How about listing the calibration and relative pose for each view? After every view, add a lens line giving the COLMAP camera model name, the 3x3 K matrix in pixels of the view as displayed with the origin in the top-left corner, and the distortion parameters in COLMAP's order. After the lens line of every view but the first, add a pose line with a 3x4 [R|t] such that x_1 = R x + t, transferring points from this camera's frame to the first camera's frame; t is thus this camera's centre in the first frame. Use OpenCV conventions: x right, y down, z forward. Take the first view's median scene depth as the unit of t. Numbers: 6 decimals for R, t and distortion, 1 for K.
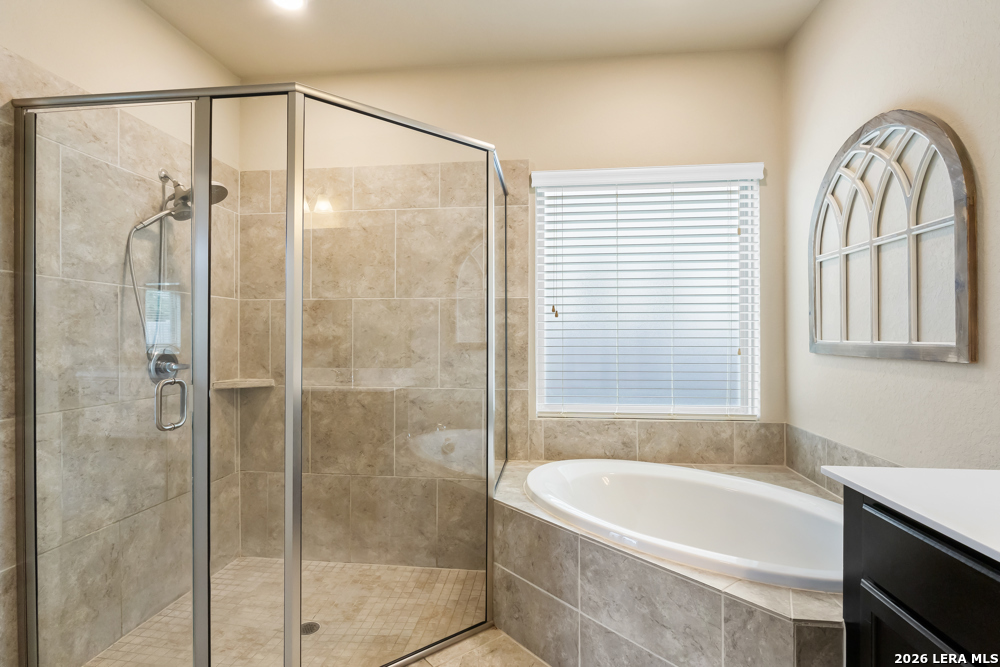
lens RADIAL K [[493.9, 0, 500.0], [0, 493.9, 333.5], [0, 0, 1]] dist [0.001484, -0.000172]
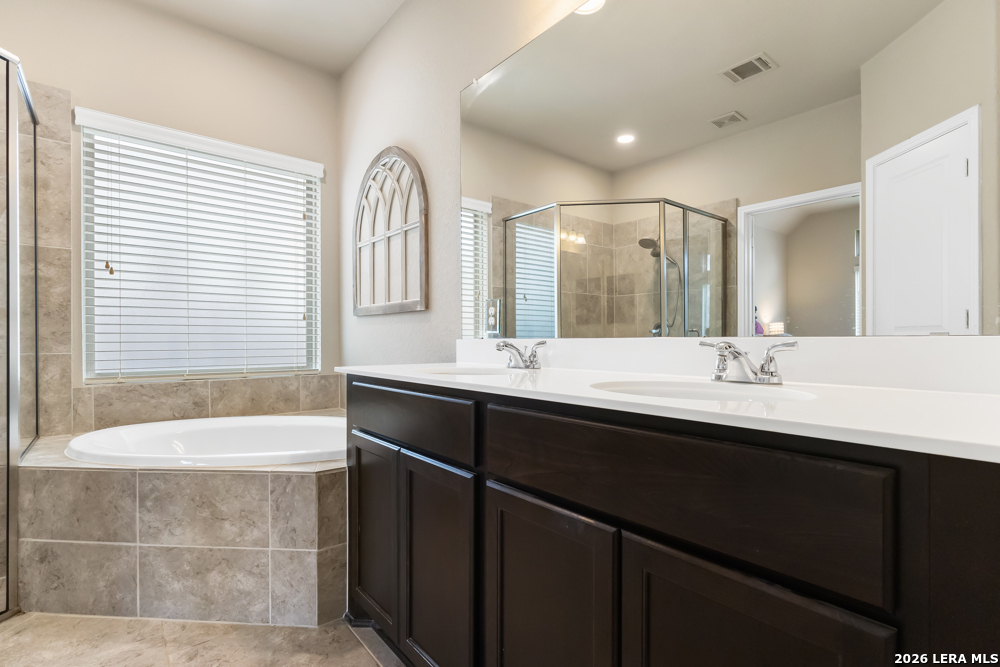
lens RADIAL K [[468.2, 0, 490.4], [0, 468.2, 339.8], [0, 0, 1]] dist [0.001031, 0.000249]
pose [[0.704904, -0.004148, 0.709290, -0.011504], [-0.016091, 0.999632, 0.021837, 0.073363], [-0.709120, -0.026807, 0.704578, -0.163729]]
